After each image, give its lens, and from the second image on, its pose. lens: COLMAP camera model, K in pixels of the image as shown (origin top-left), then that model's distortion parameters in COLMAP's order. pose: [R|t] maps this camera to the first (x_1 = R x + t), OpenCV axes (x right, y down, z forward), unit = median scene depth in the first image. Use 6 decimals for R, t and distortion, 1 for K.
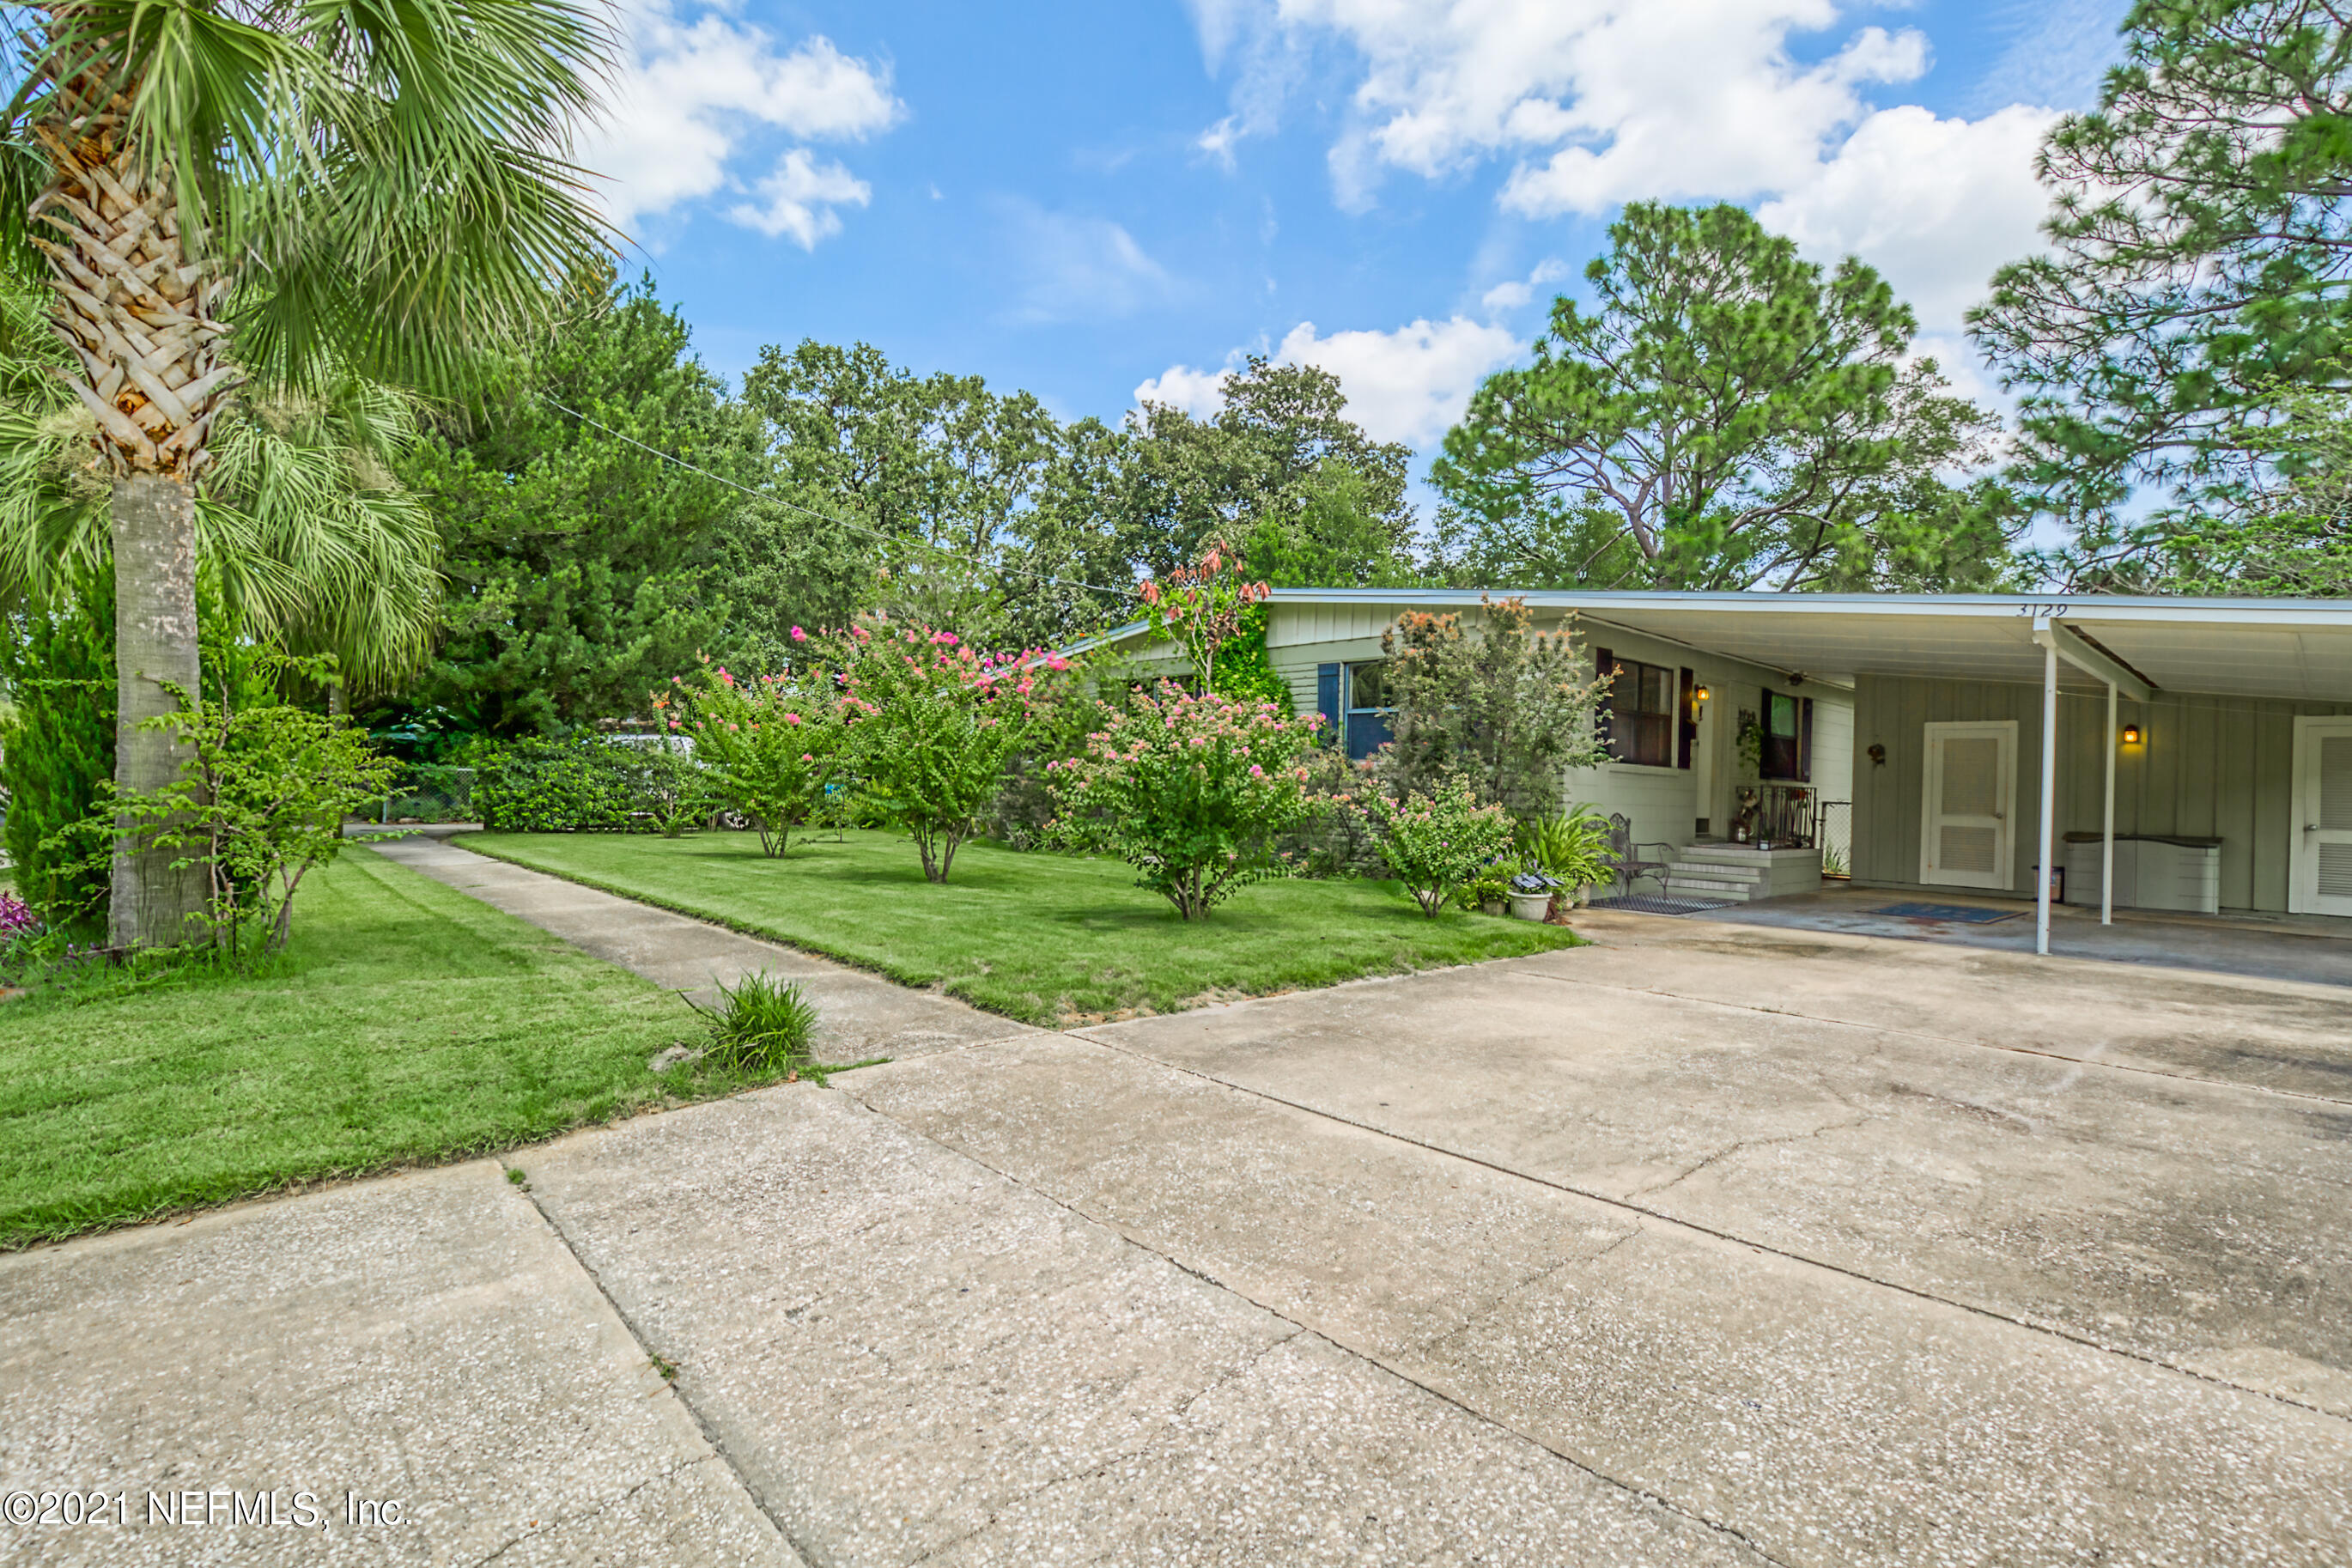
lens RADIAL K [[1075.0, 0, 1194.5], [0, 1075.0, 784.3], [0, 0, 1]] dist [-0.022036, 0.006900]
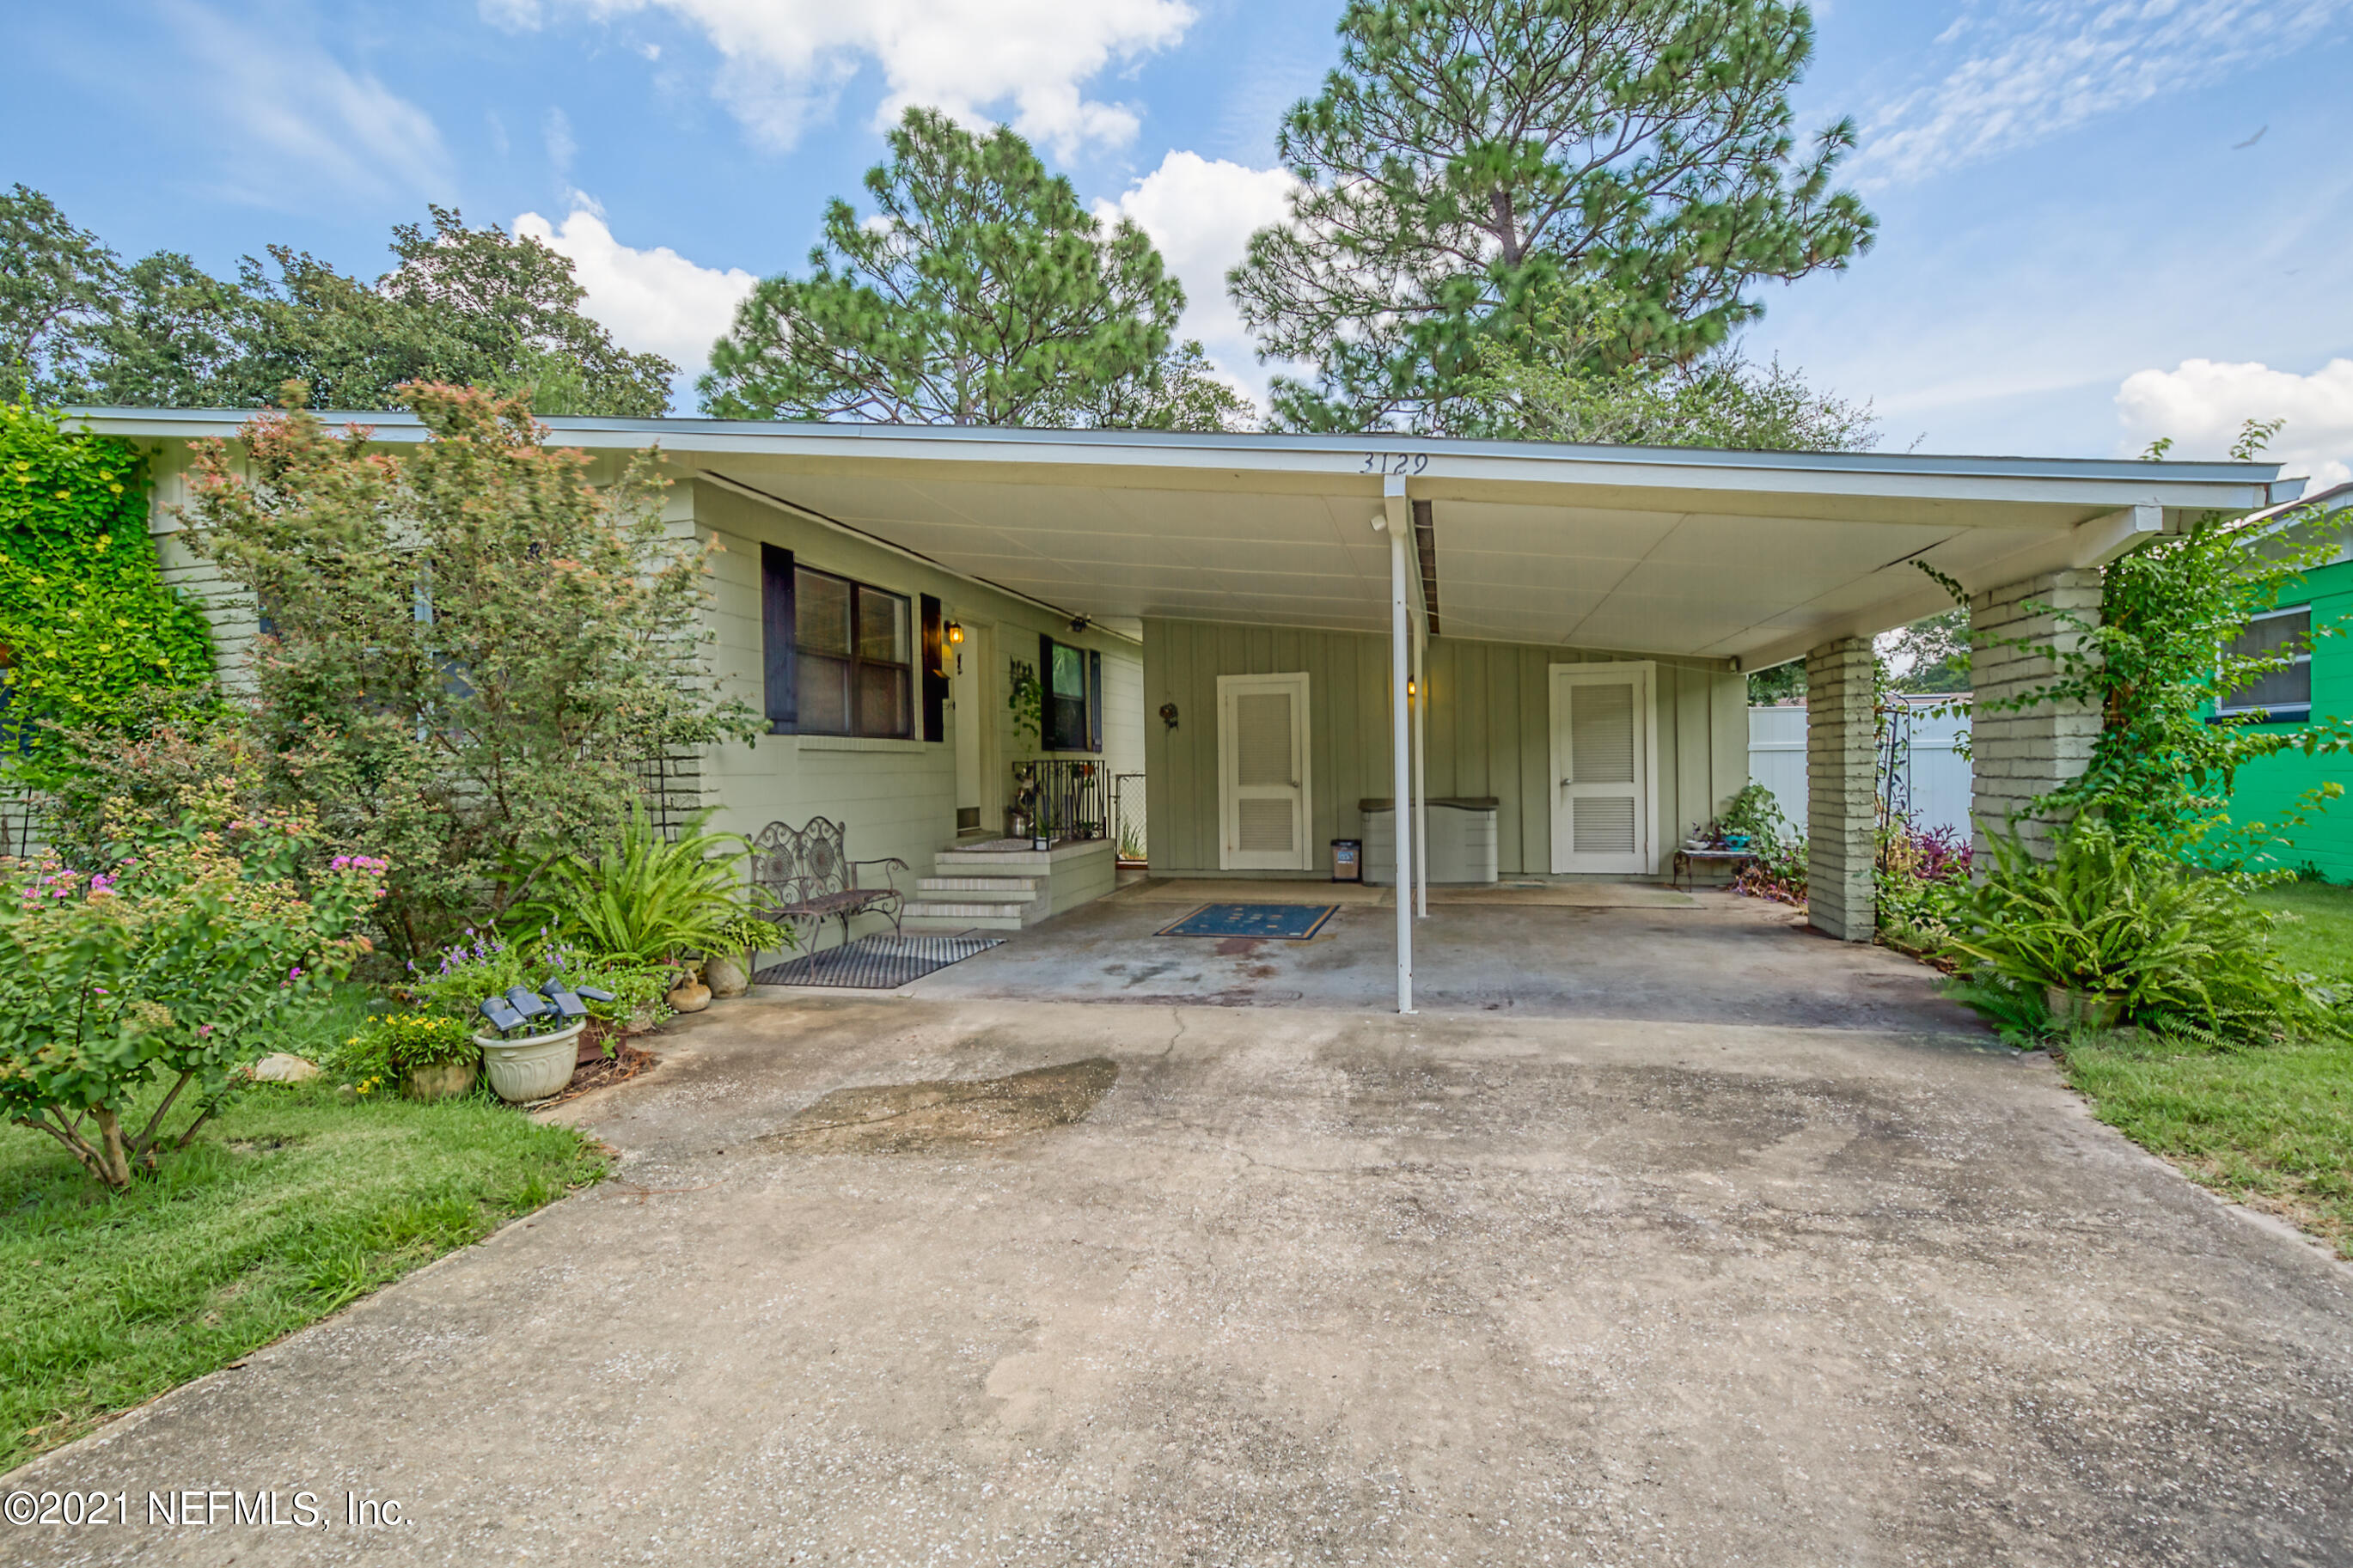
lens RADIAL K [[1060.8, 0, 1193.3], [0, 1060.8, 781.5], [0, 0, 1]] dist [-0.019163, 0.006810]
pose [[0.828740, -0.053520, 0.557069, 0.124066], [0.042277, 0.998559, 0.033042, -0.002409], [-0.558035, -0.003833, 0.829809, 0.195978]]
